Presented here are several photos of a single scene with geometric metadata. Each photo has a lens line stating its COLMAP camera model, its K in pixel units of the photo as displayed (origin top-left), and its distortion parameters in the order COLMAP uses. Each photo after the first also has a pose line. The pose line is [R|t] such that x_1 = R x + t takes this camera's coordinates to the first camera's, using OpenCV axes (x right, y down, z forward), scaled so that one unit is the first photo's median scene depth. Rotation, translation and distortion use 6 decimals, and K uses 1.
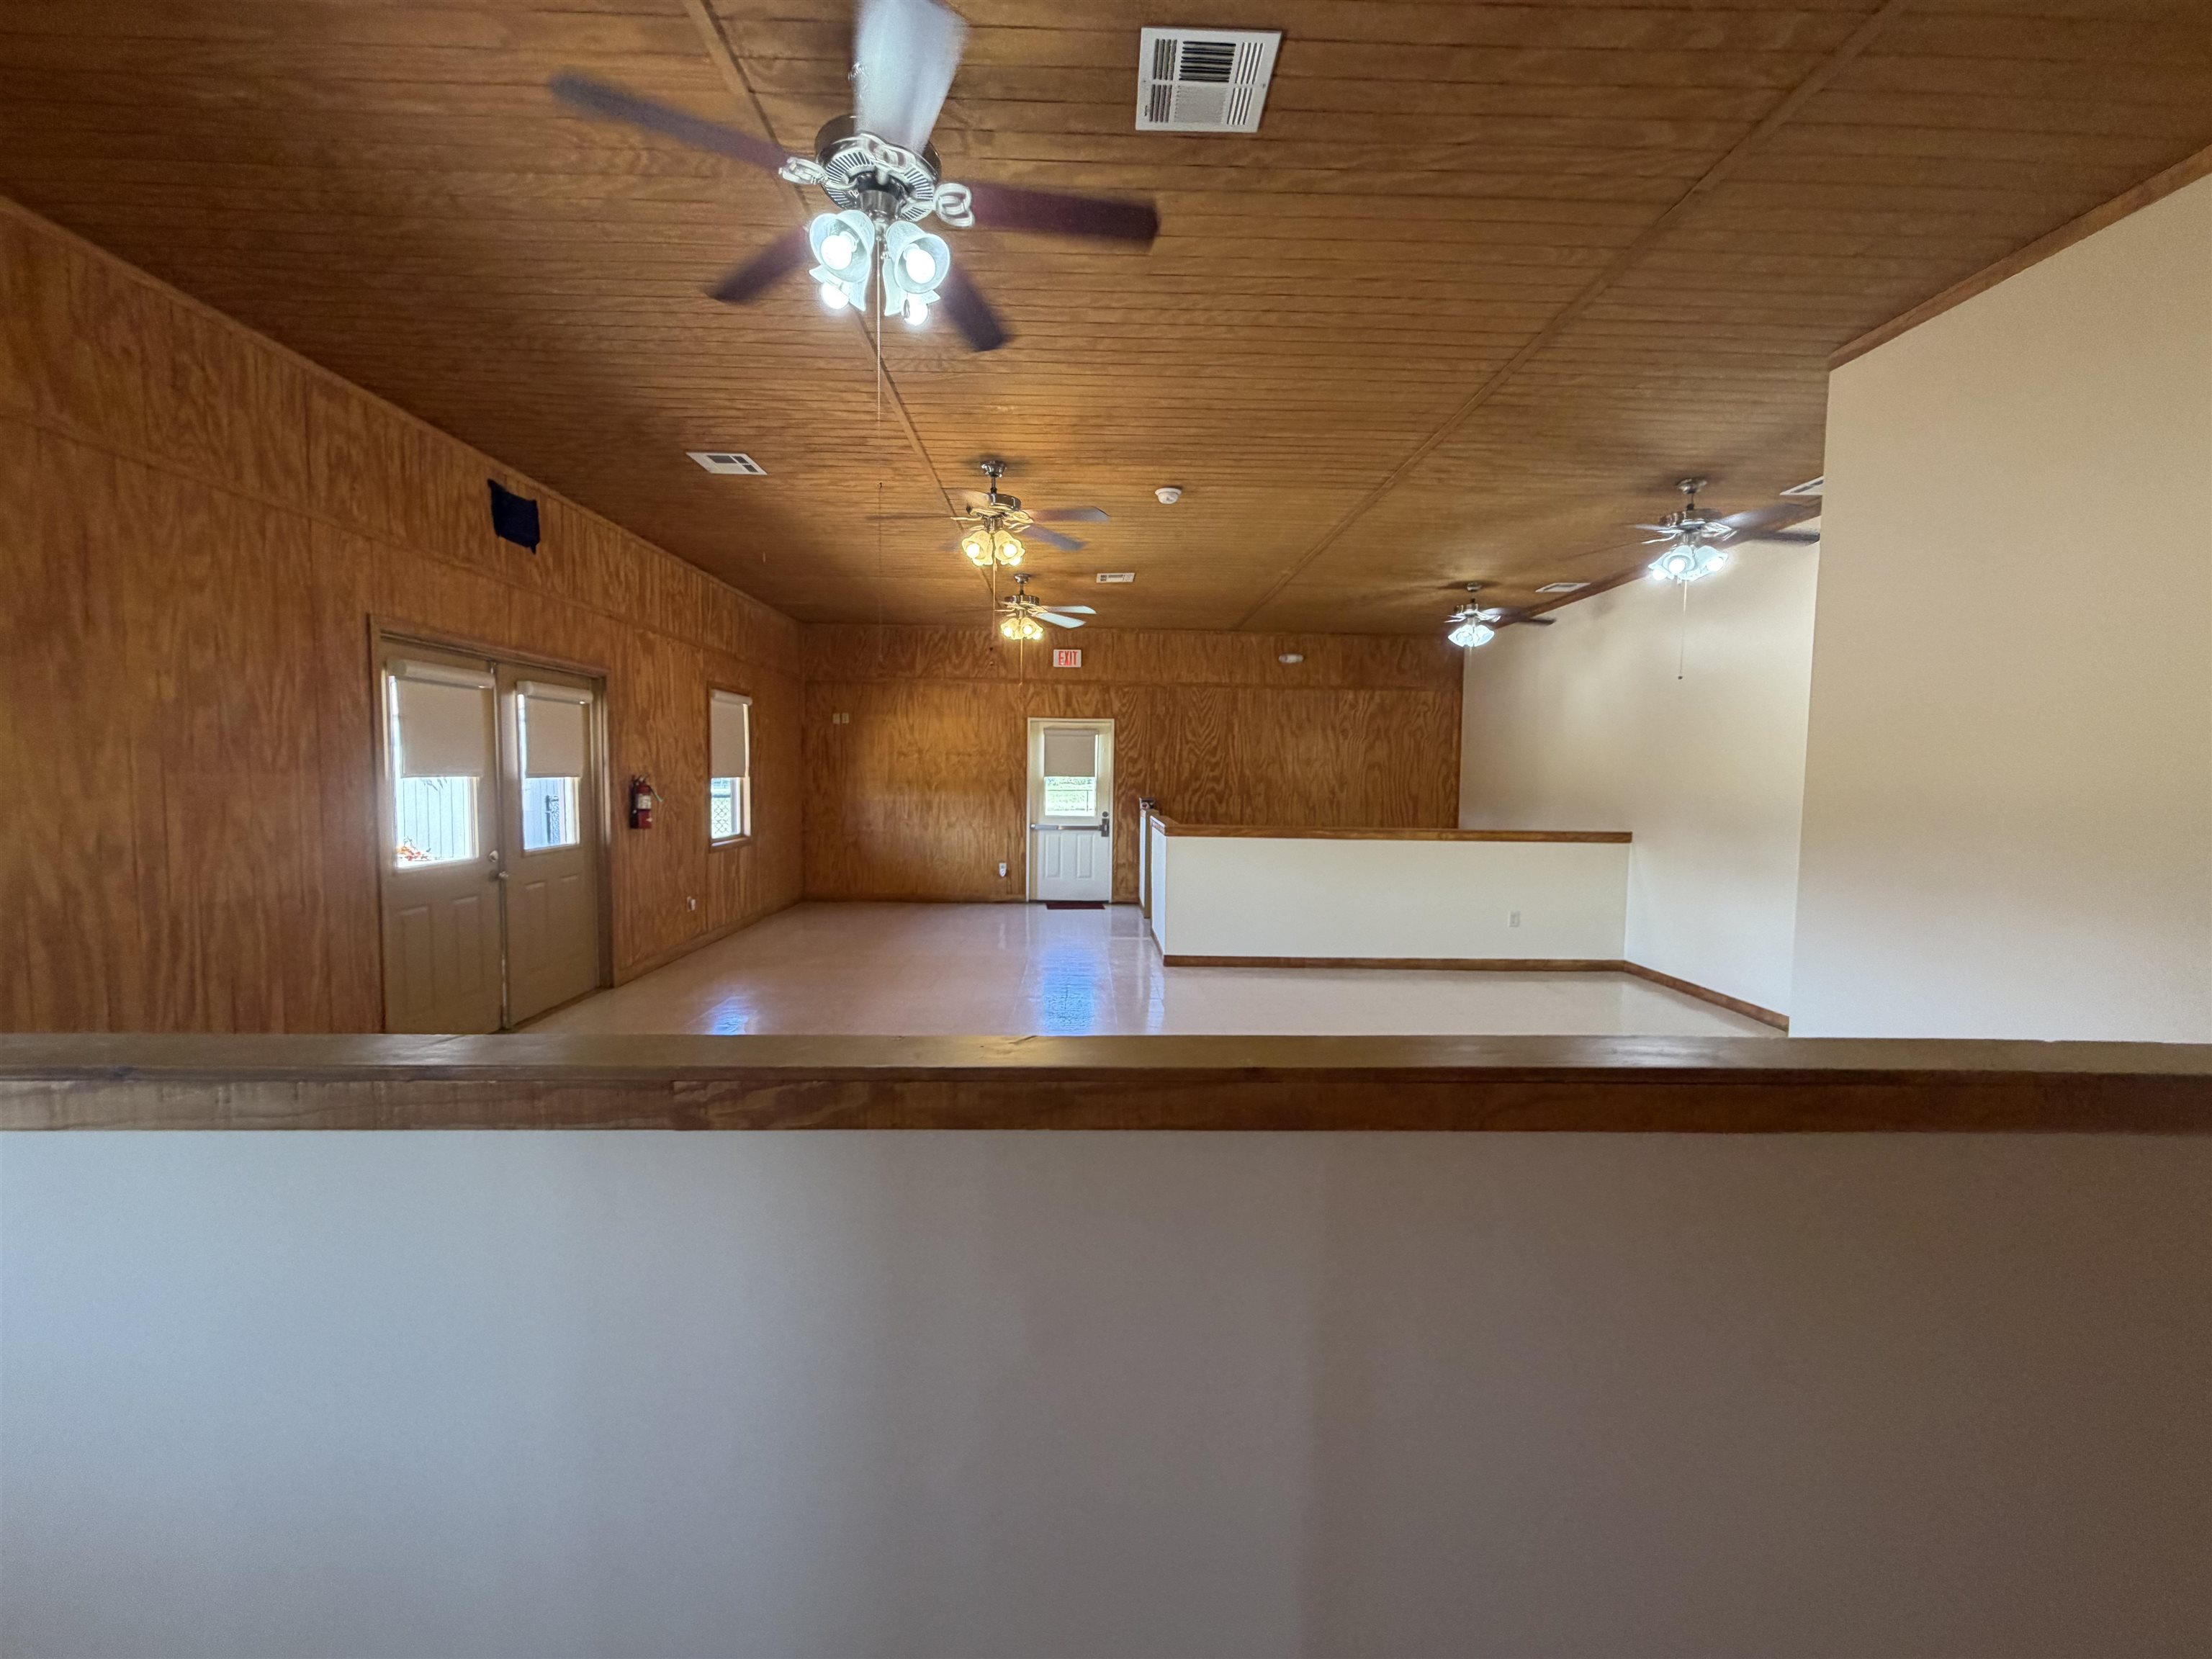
lens RADIAL K [[883.7, 0, 1106.0], [0, 883.7, 829.5], [0, 0, 1]] dist [0.000260, 0.000059]
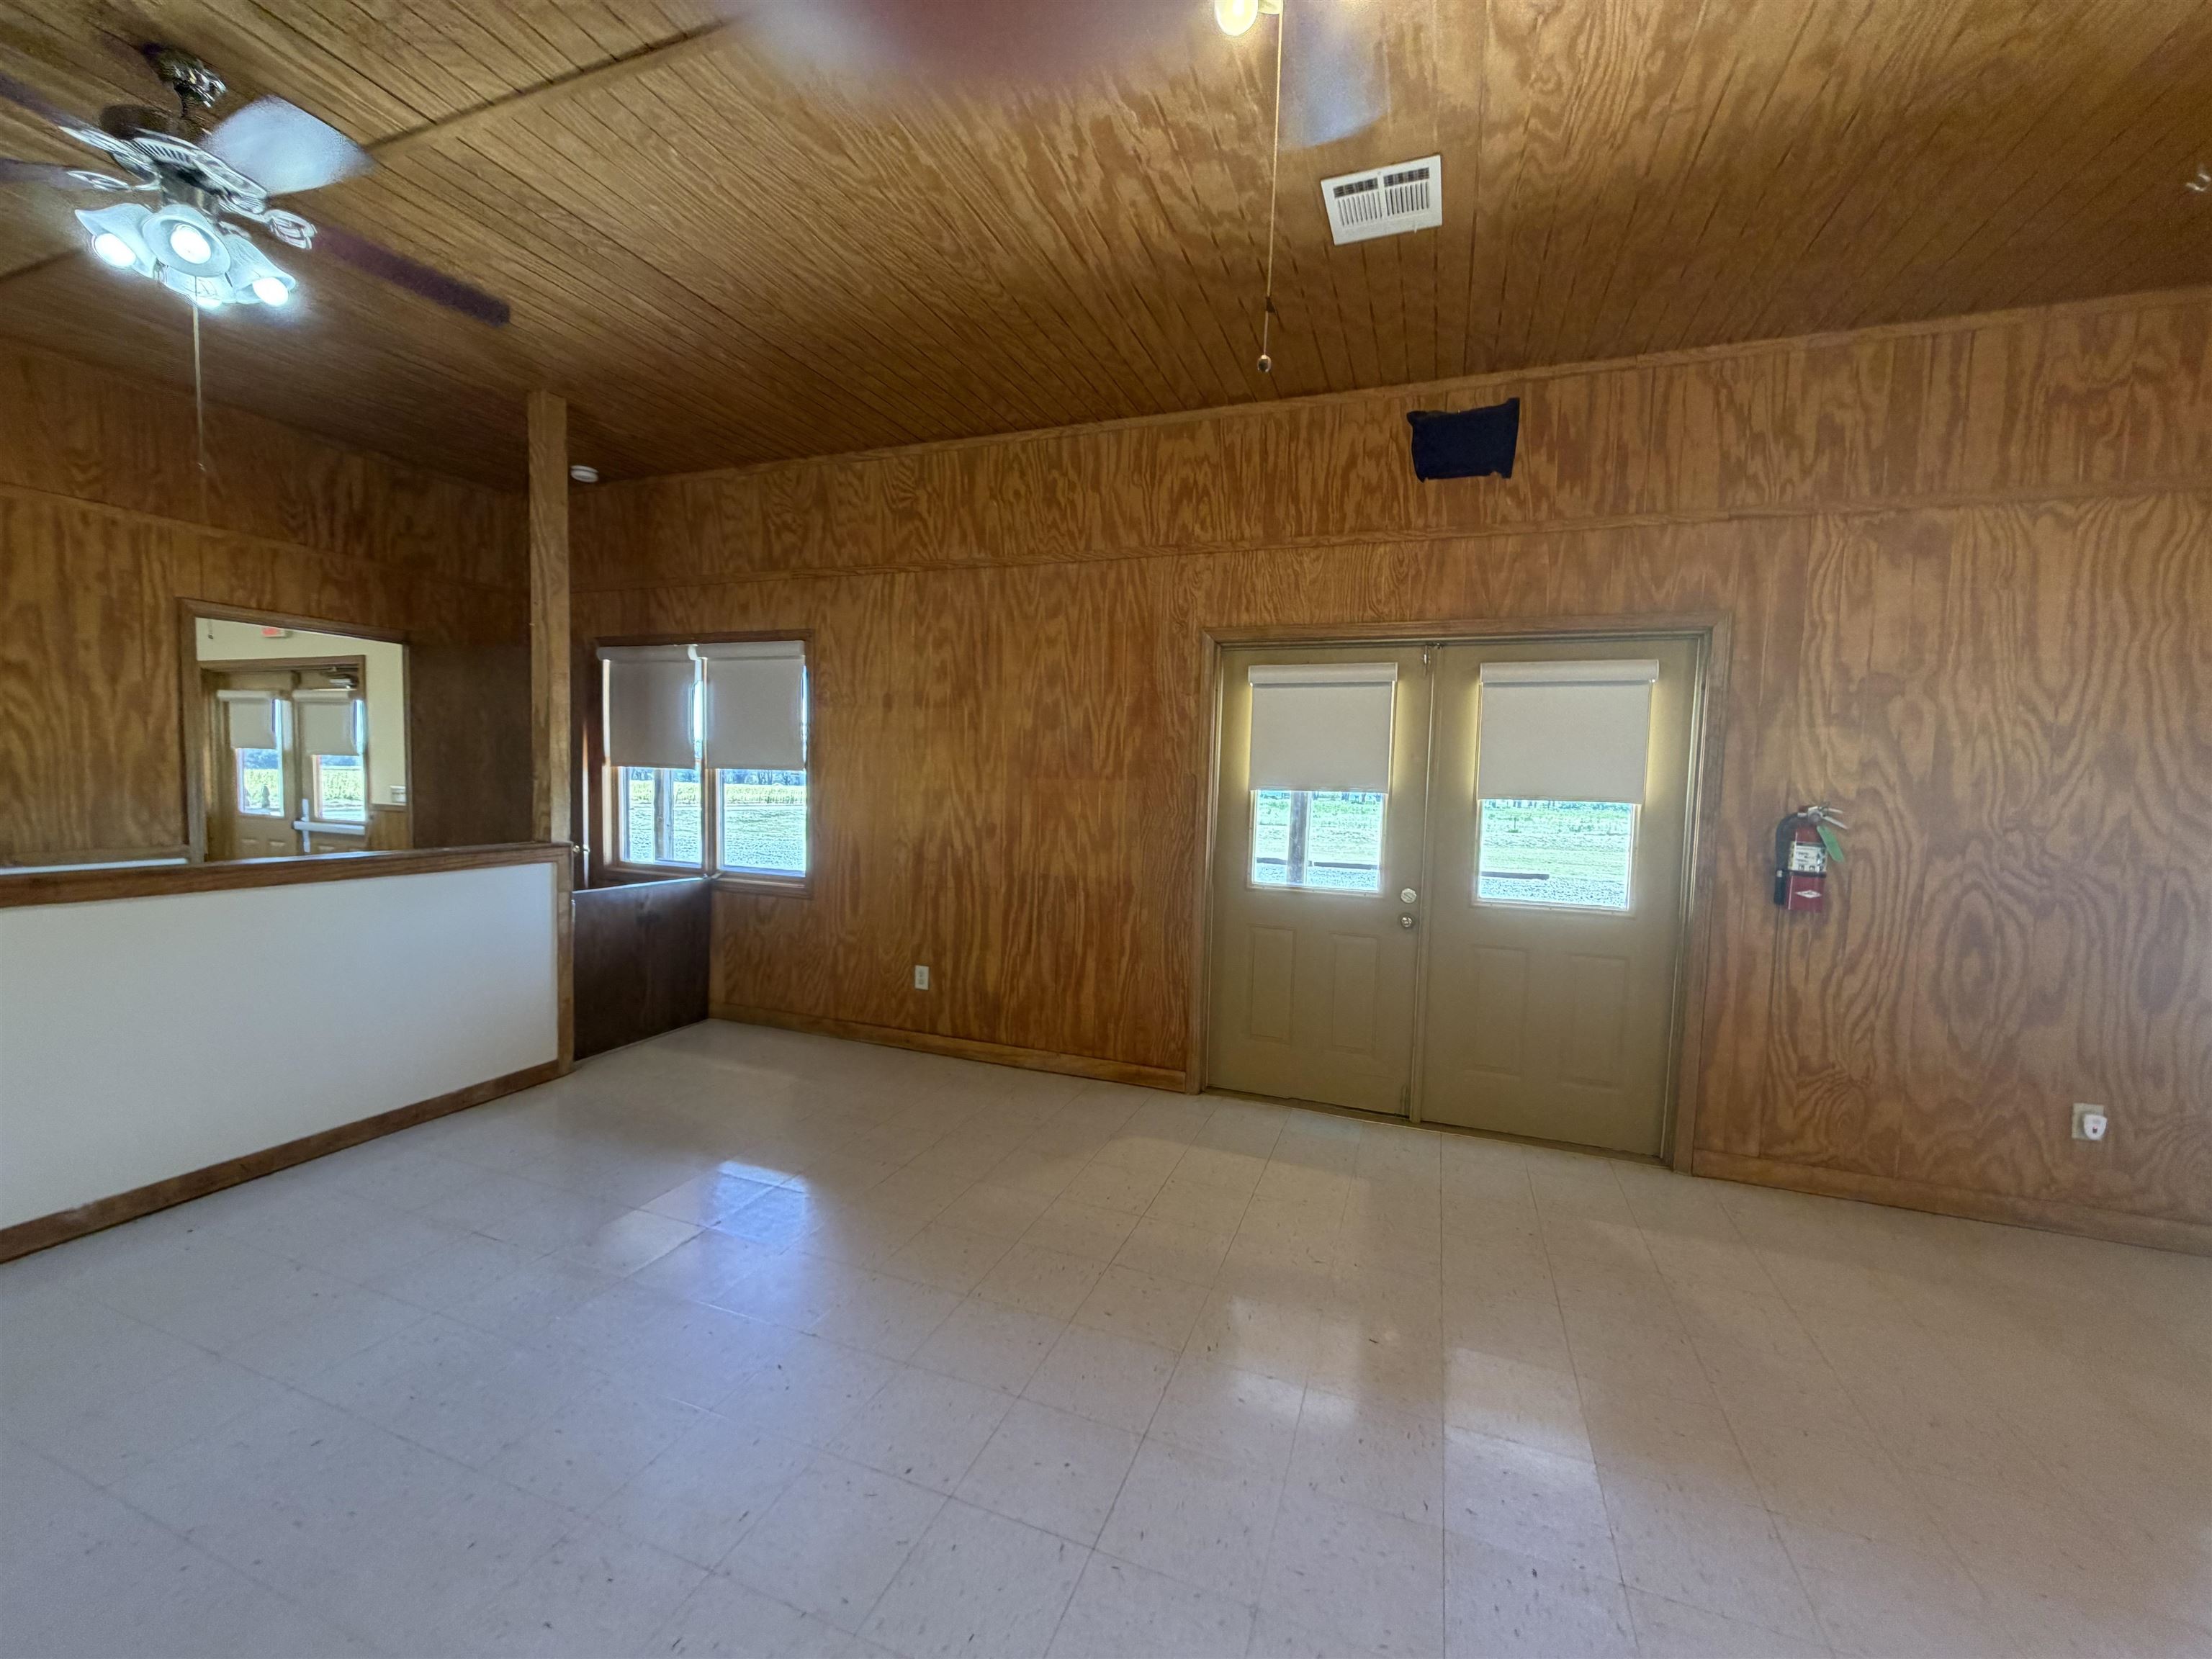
lens RADIAL K [[883.7, 0, 1106.0], [0, 883.7, 829.5], [0, 0, 1]] dist [0.000260, 0.000059]
pose [[-0.381919, 0.039032, -0.923371, 0.062464], [-0.089487, 0.992851, 0.078982, -0.031412], [0.919853, 0.112794, -0.375696, 0.493216]]
